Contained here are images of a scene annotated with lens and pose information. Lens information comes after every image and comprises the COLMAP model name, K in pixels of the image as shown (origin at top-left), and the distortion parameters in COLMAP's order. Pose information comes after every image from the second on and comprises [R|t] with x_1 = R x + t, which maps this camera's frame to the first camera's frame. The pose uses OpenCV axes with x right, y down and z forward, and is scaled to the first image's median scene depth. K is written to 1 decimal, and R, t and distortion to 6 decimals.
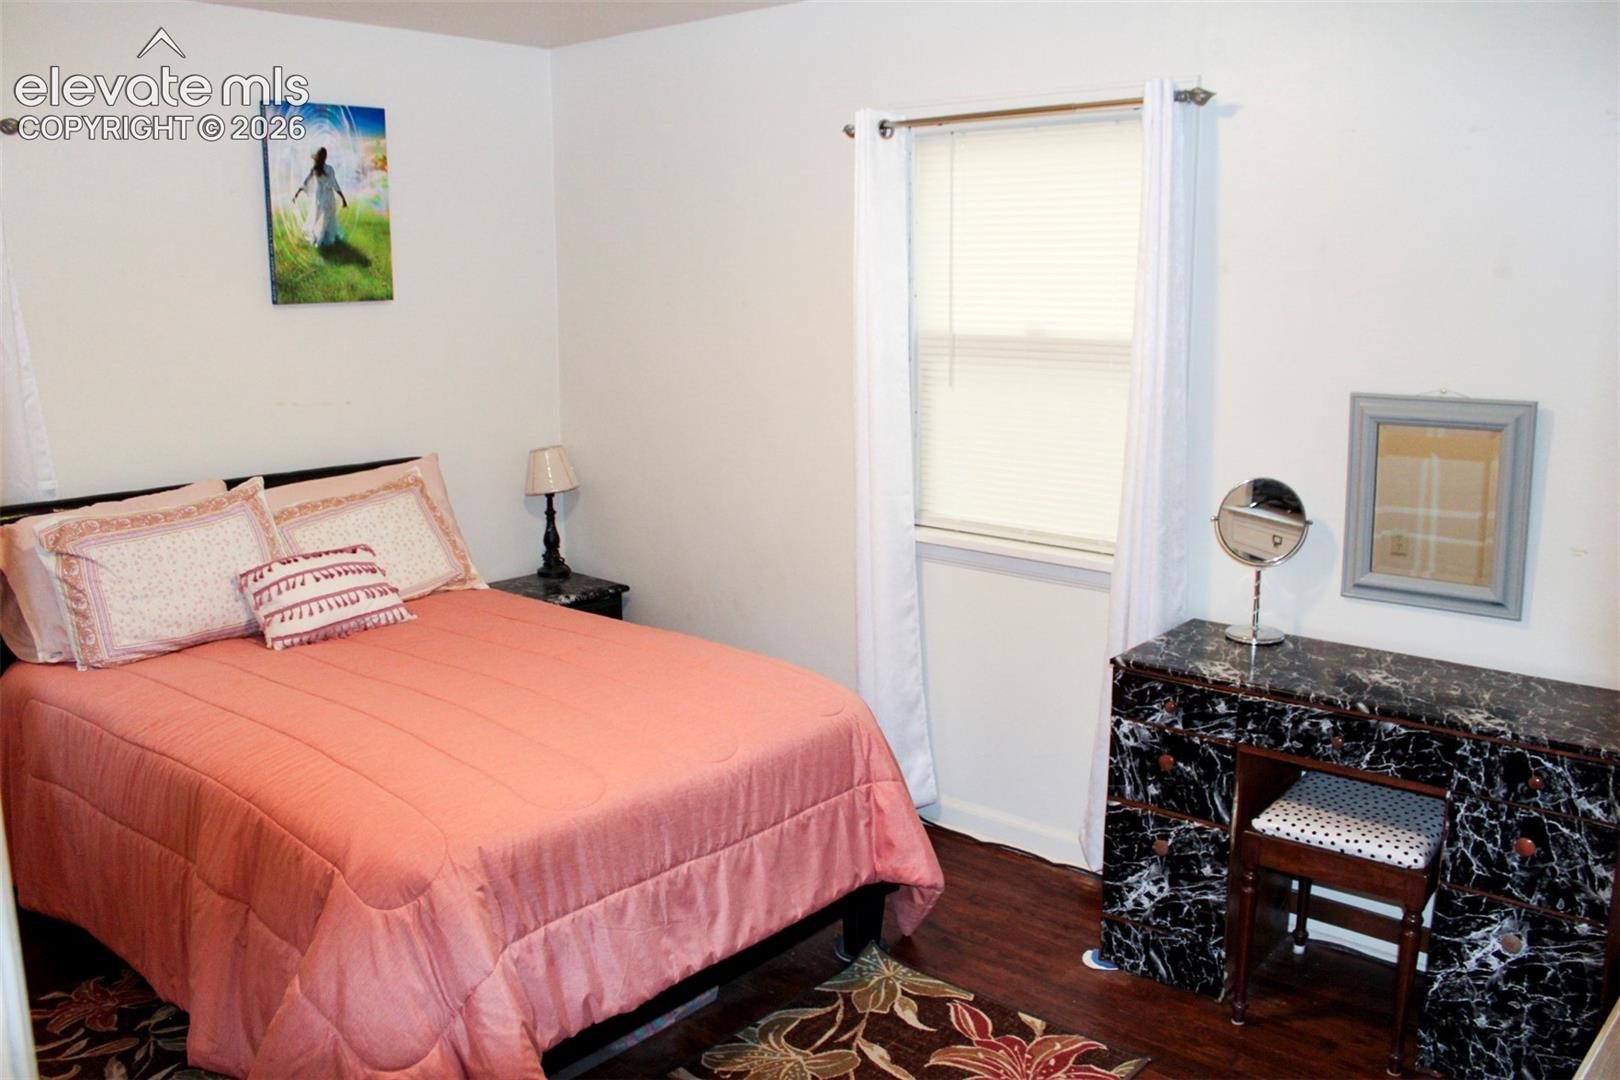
lens RADIAL K [[1348.8, 0, 810.0], [0, 1348.8, 540.0], [0, 0, 1]] dist [-0.170539, 0.156040]
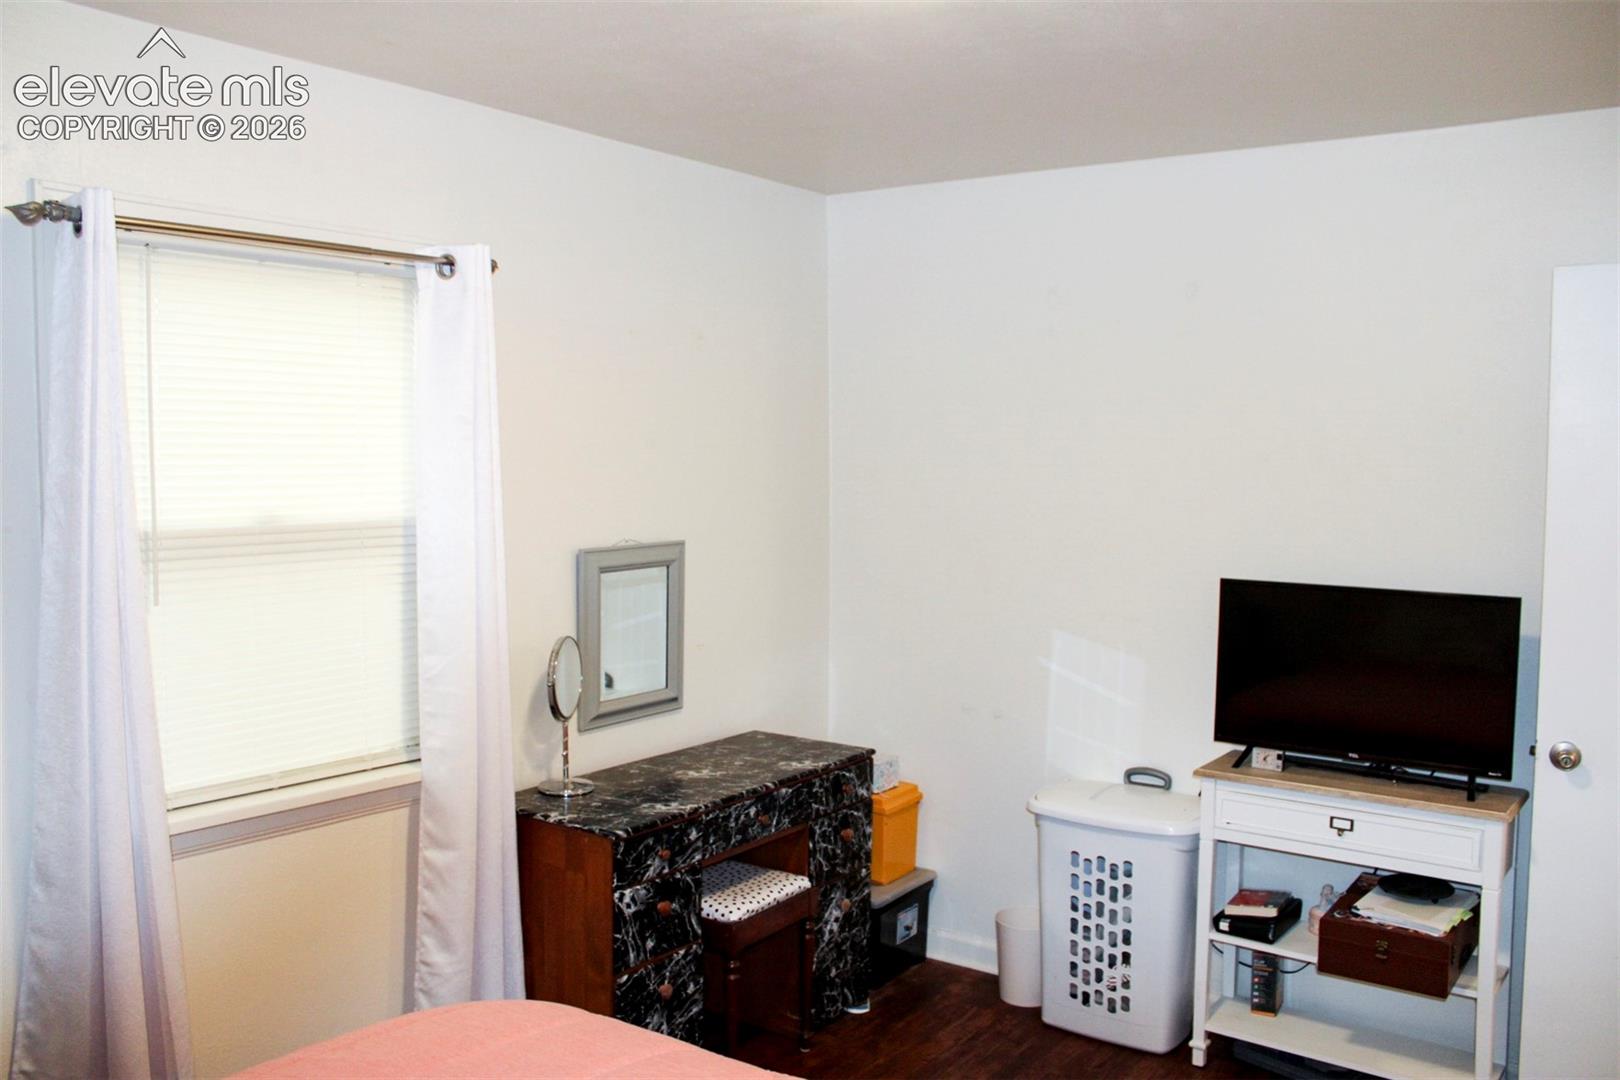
lens RADIAL K [[1348.8, 0, 810.0], [0, 1348.8, 540.0], [0, 0, 1]] dist [-0.170539, 0.156040]
pose [[-0.097880, -0.061300, 0.993309, -0.812948], [0.182408, 0.980088, 0.078458, -0.189357], [-0.978339, 0.188867, -0.084750, 0.979583]]
